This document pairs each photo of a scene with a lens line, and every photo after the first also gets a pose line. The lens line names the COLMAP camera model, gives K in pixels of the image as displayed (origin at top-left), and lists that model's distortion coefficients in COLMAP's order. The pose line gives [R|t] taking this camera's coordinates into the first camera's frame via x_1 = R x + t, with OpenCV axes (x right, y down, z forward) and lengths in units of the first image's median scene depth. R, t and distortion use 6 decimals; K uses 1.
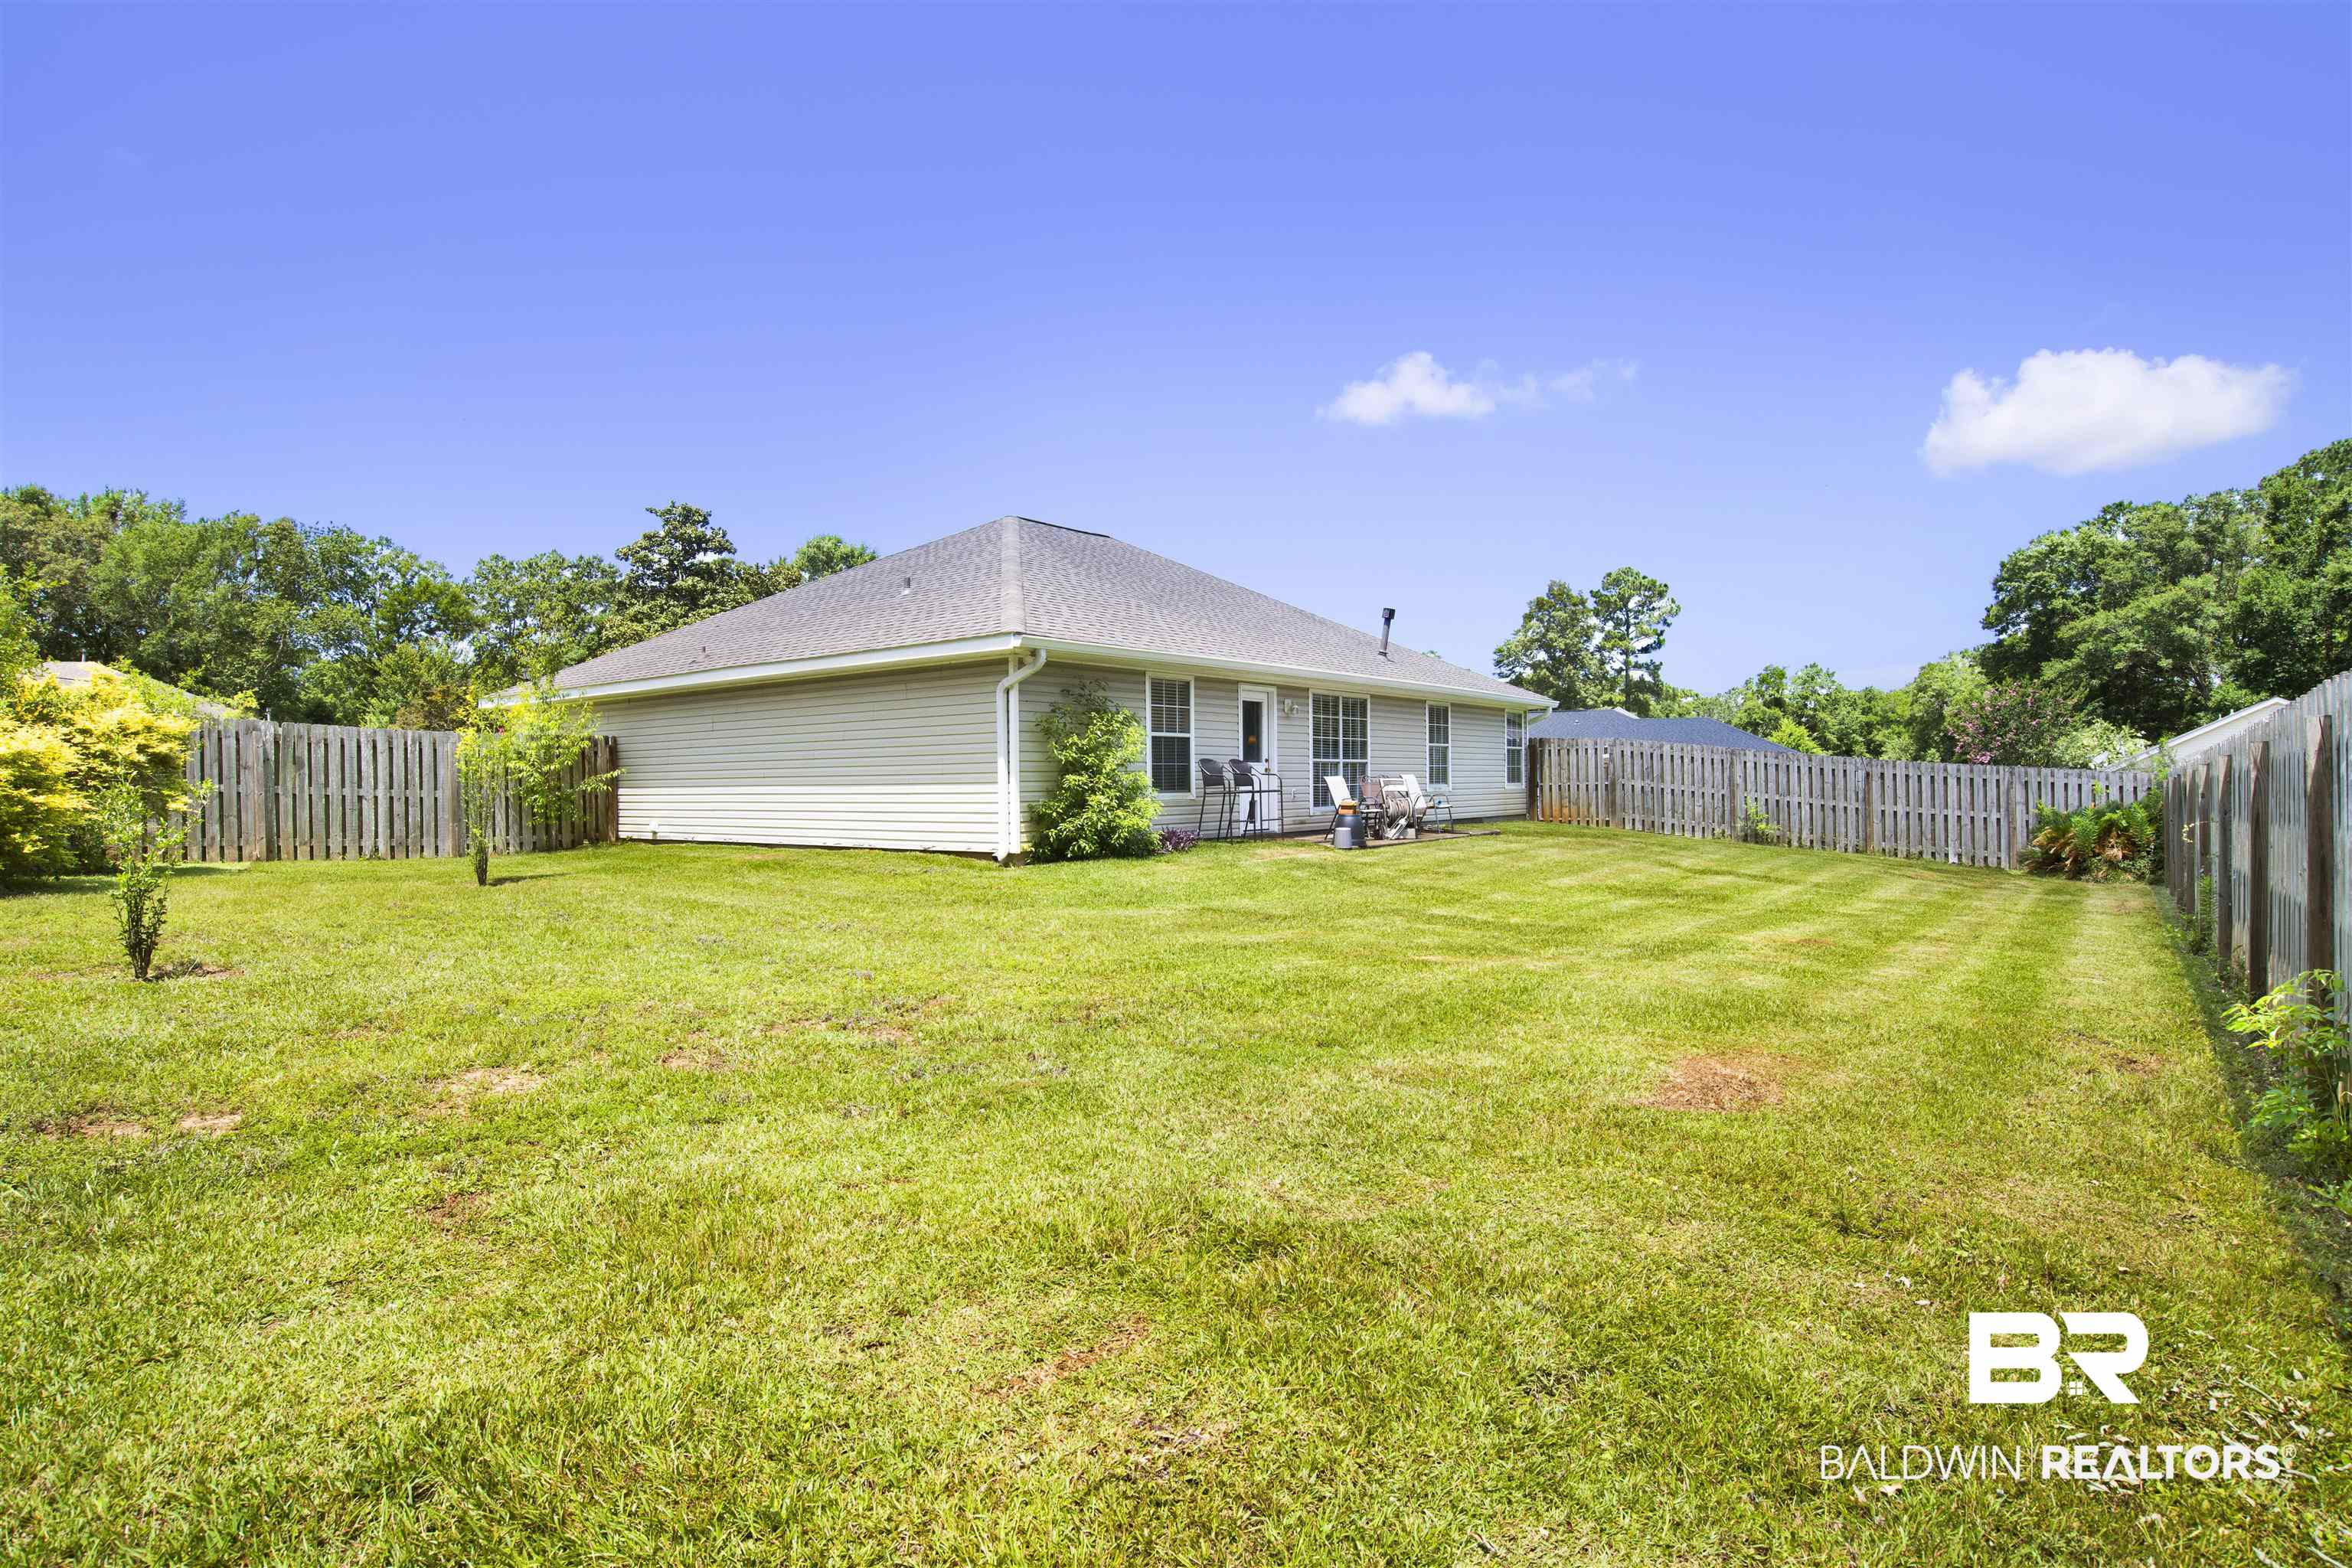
lens RADIAL K [[1212.0, 0, 1176.0], [0, 1212.0, 780.1], [0, 0, 1]] dist [-0.071422, 0.025053]
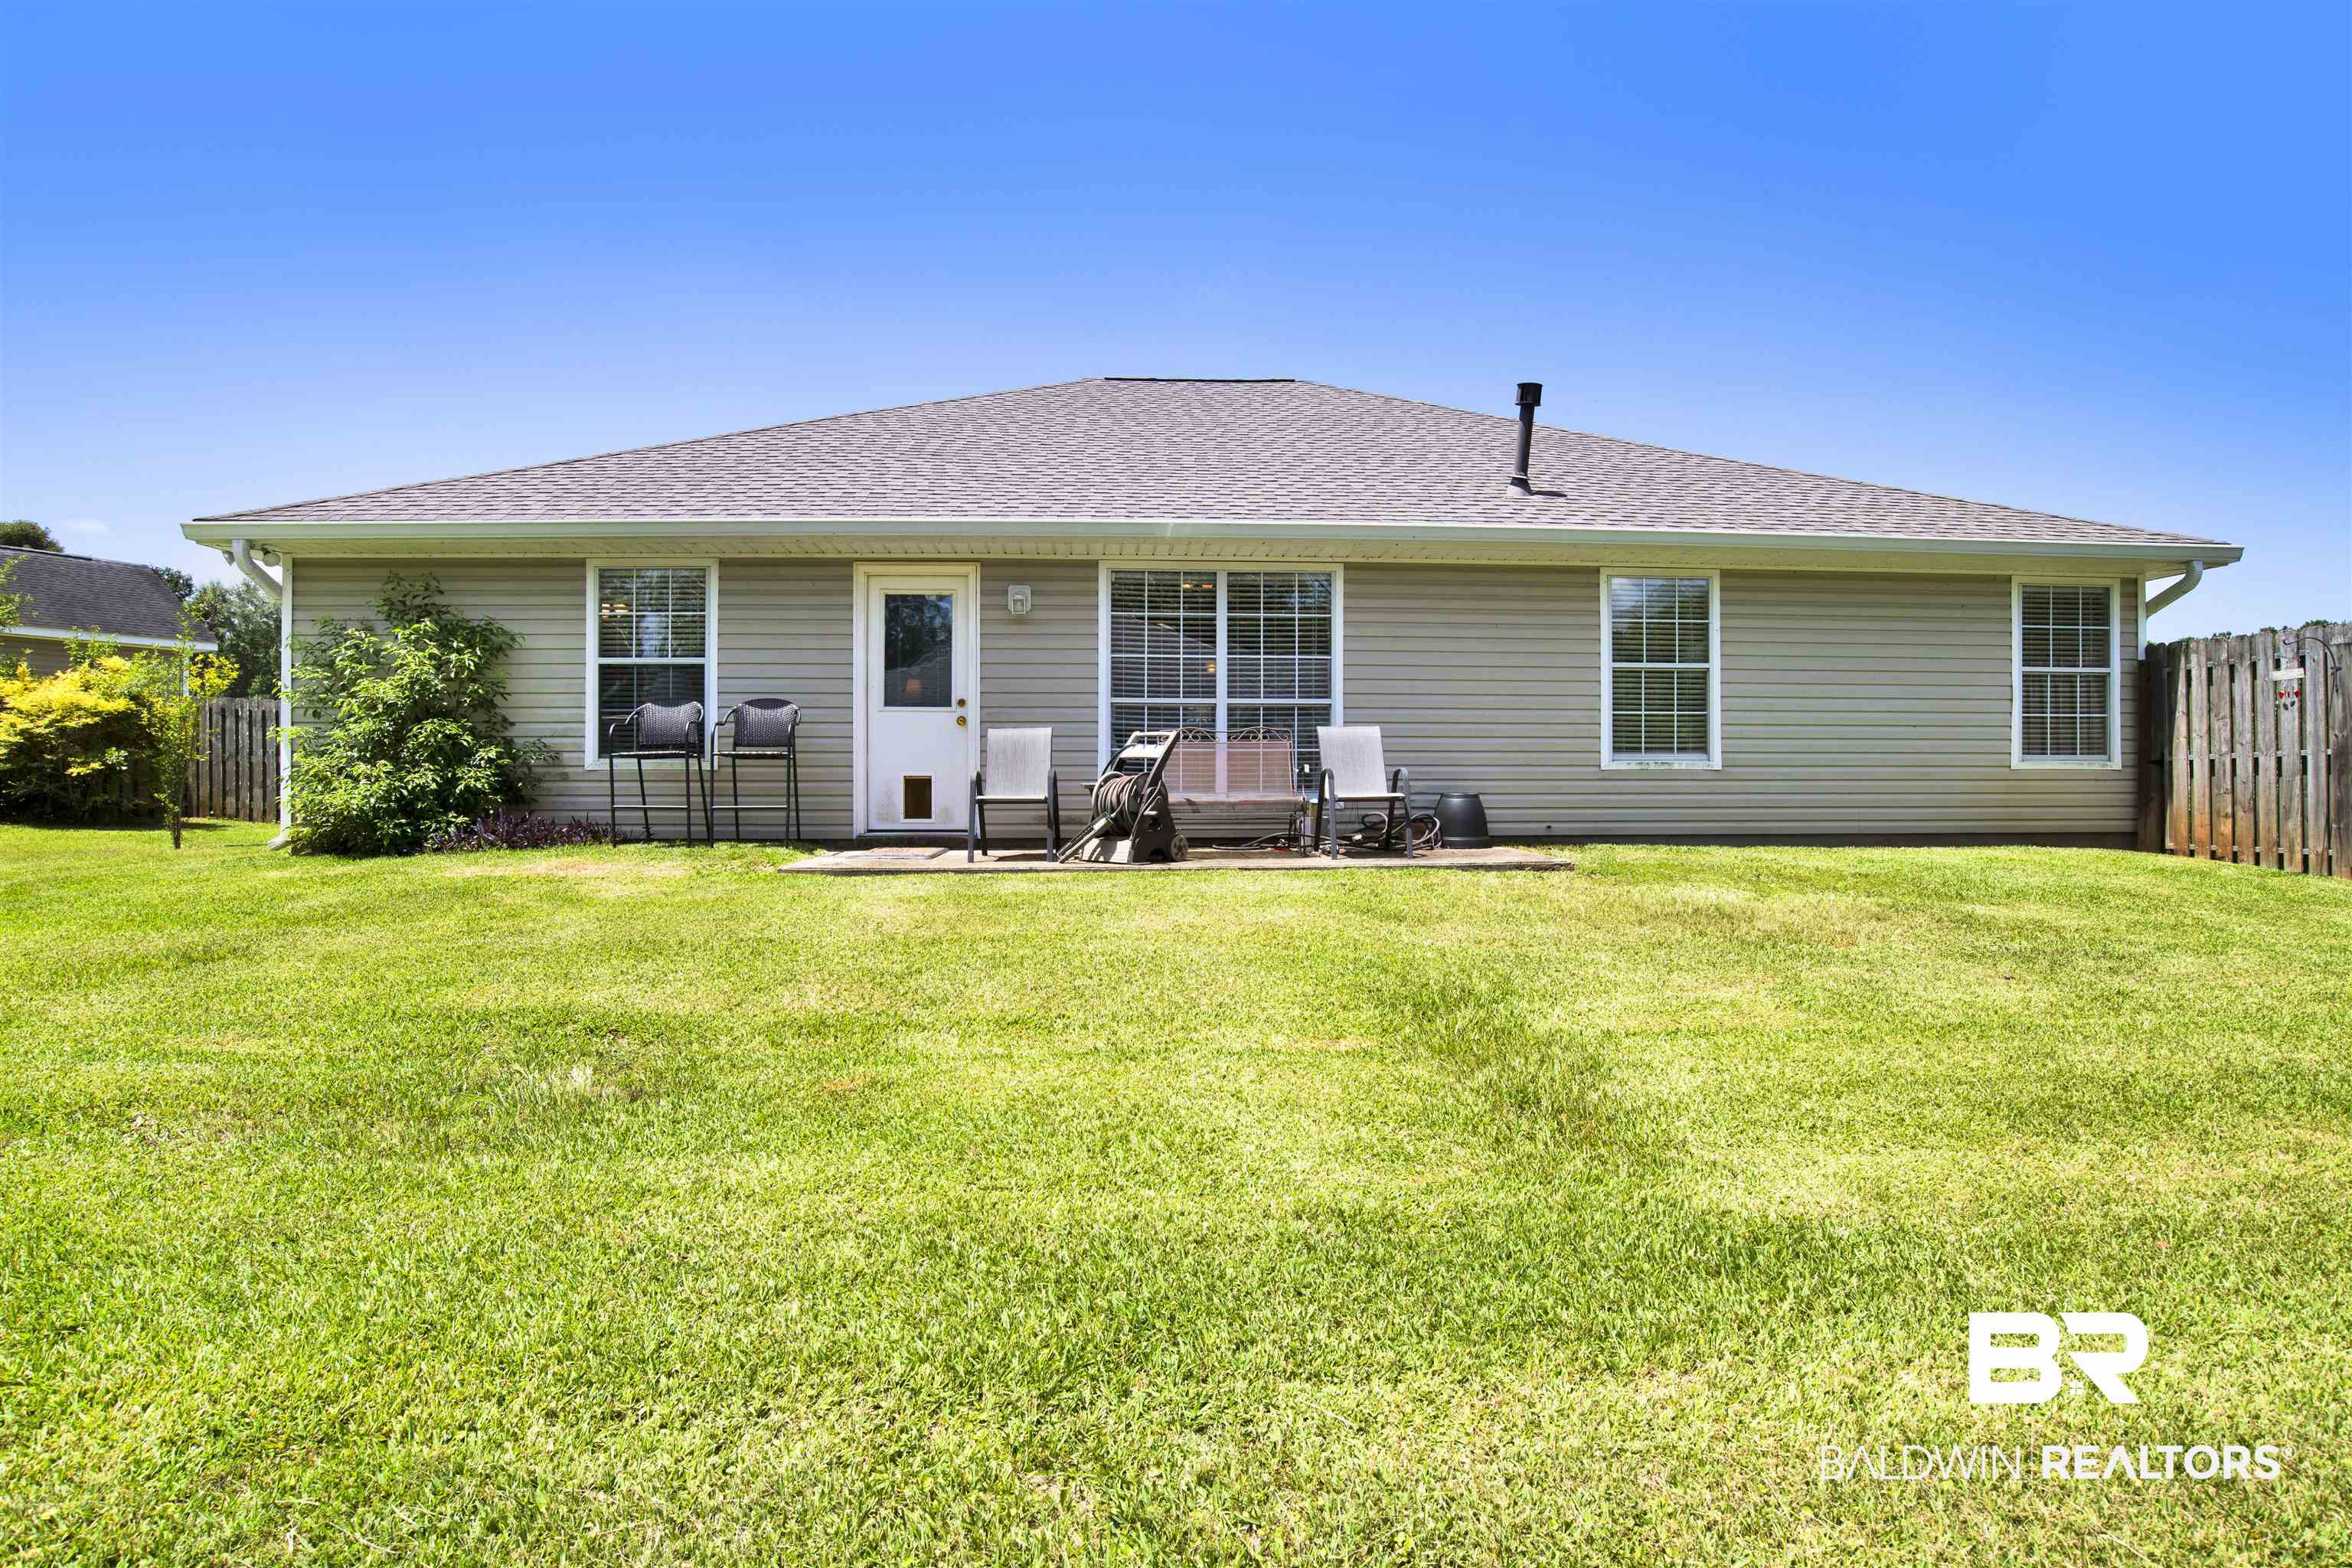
lens RADIAL K [[1292.3, 0, 1169.9], [0, 1292.3, 776.4], [0, 0, 1]] dist [-0.067786, 0.021995]
pose [[0.663662, 0.010263, -0.747962, 0.425102], [-0.005512, 0.999946, 0.008830, 0.008472], [0.748012, -0.001738, 0.663683, 0.517513]]
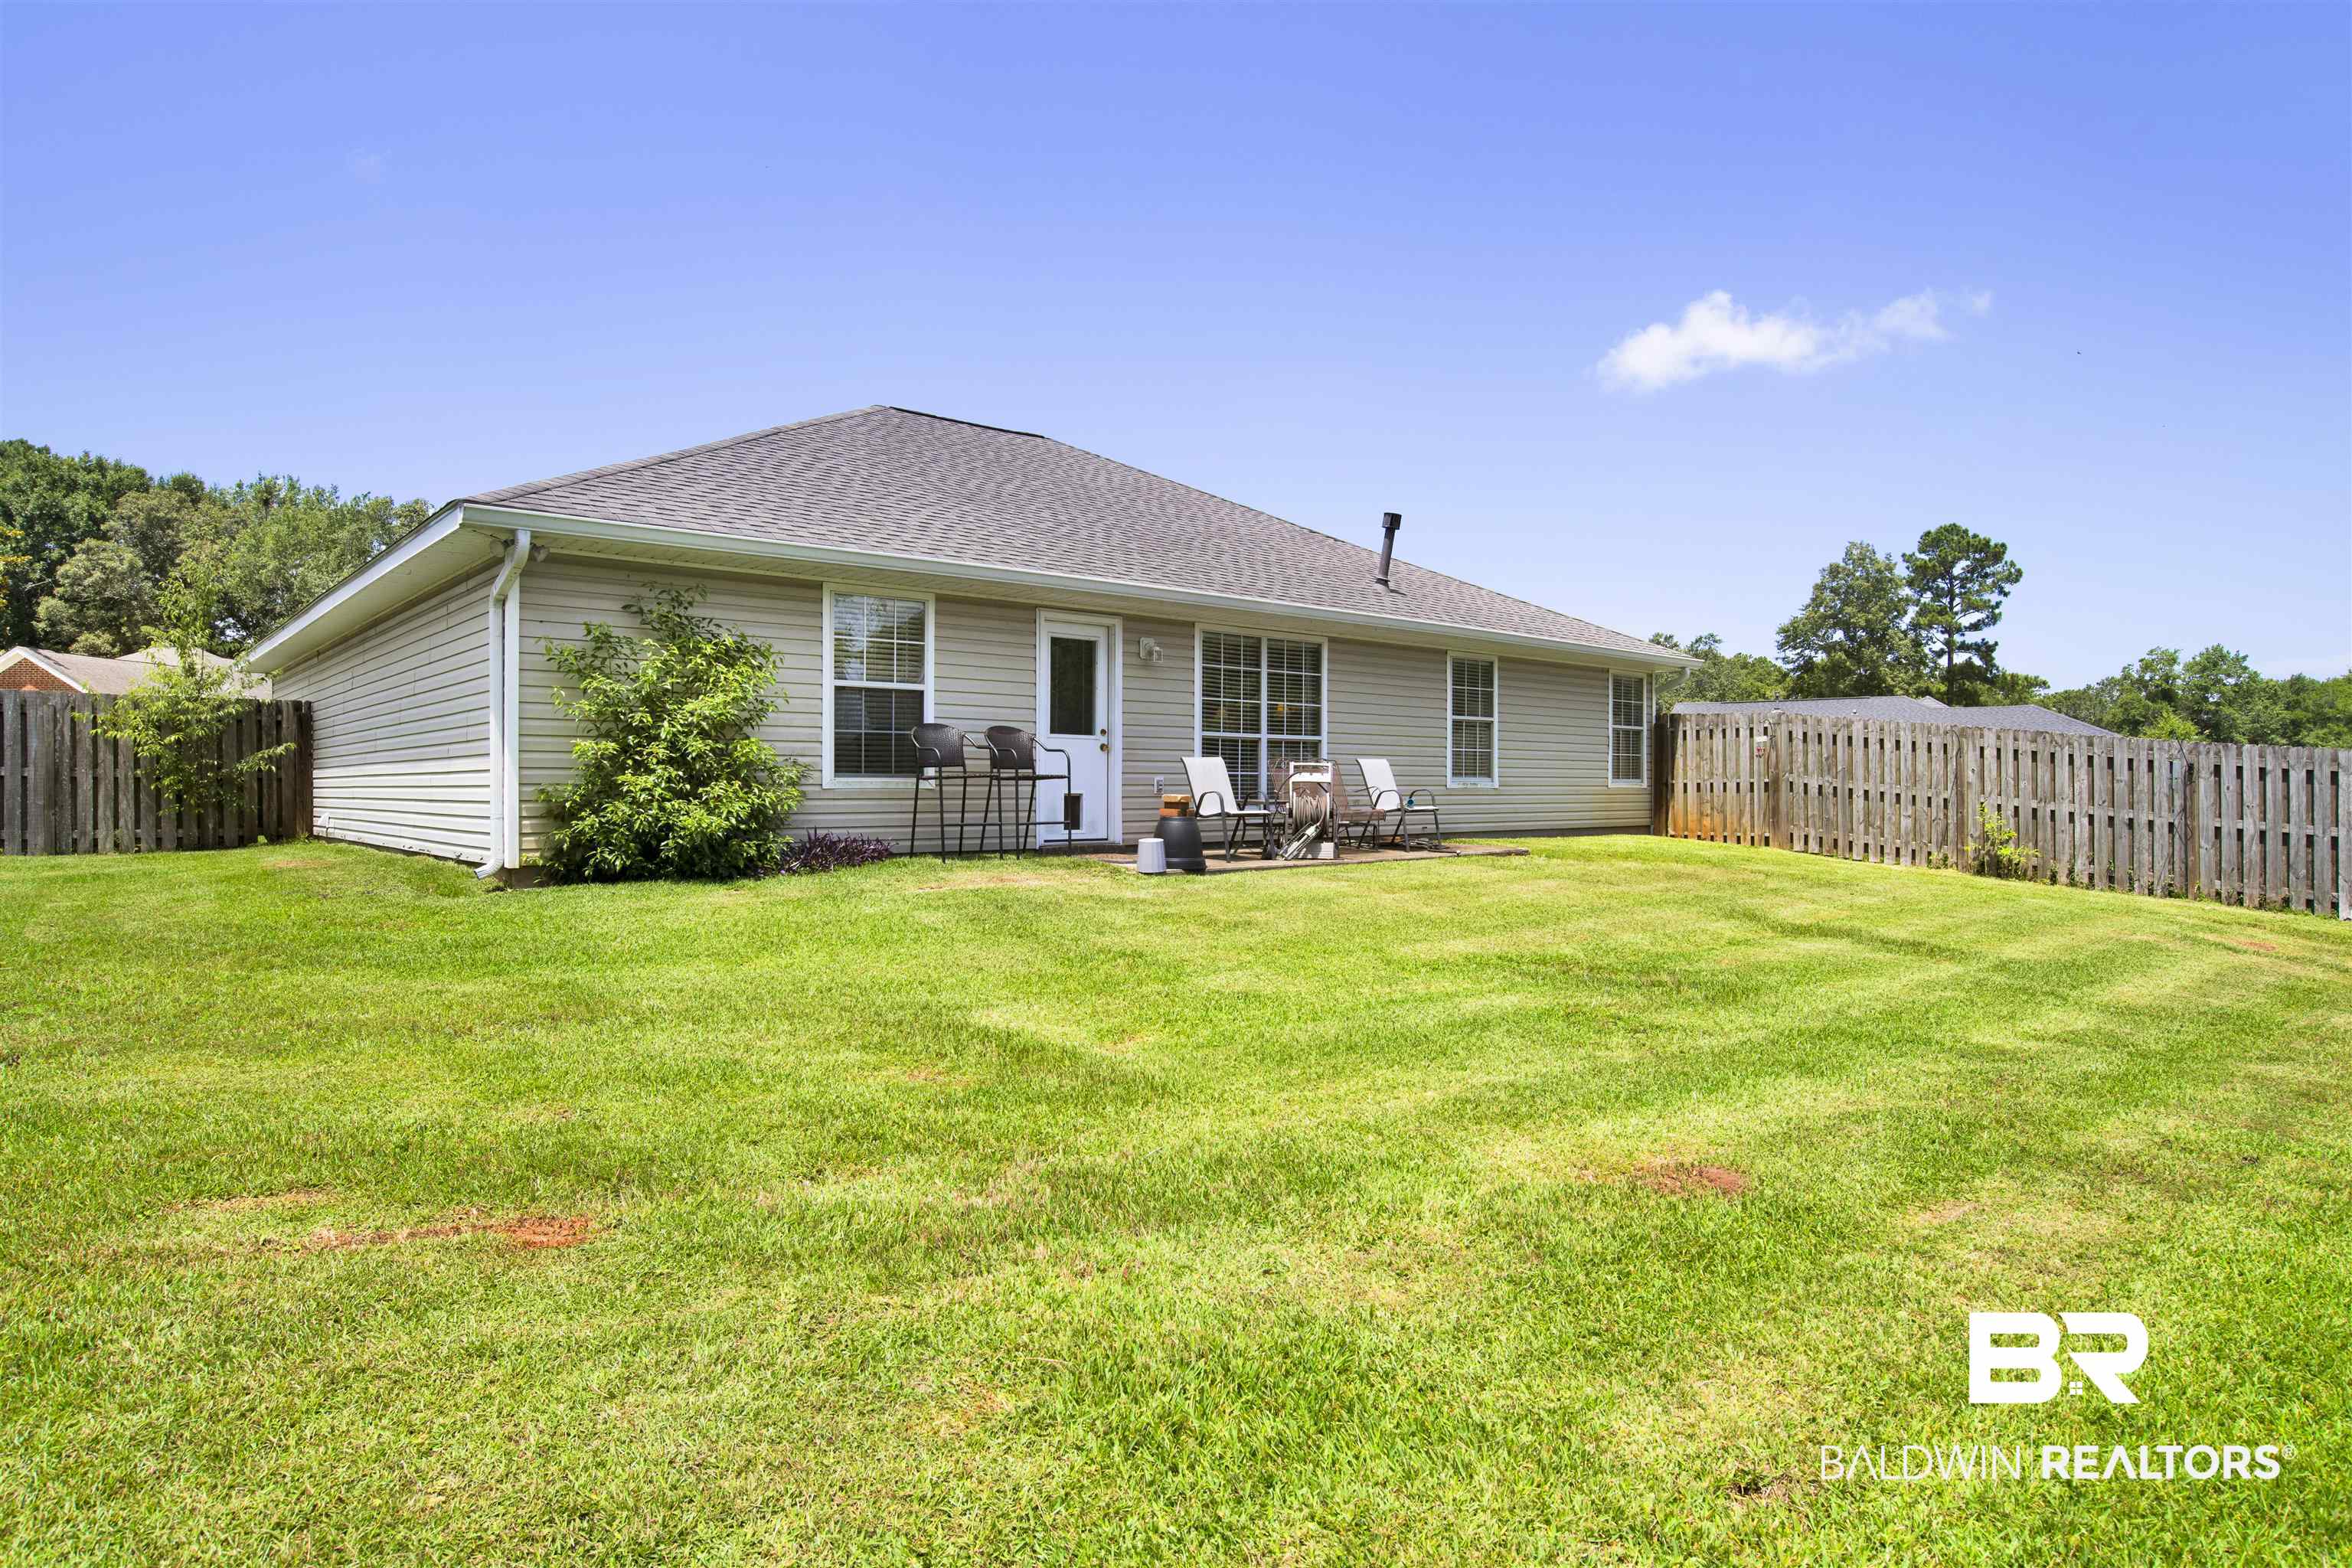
lens RADIAL K [[1326.3, 0, 1176.0], [0, 1326.3, 784.0], [0, 0, 1]] dist [-0.068396, 0.027030]
pose [[0.980939, 0.010680, -0.194021, 0.187430], [-0.010788, 0.999942, 0.000501, 0.008180], [0.194015, 0.001601, 0.980997, 0.238153]]
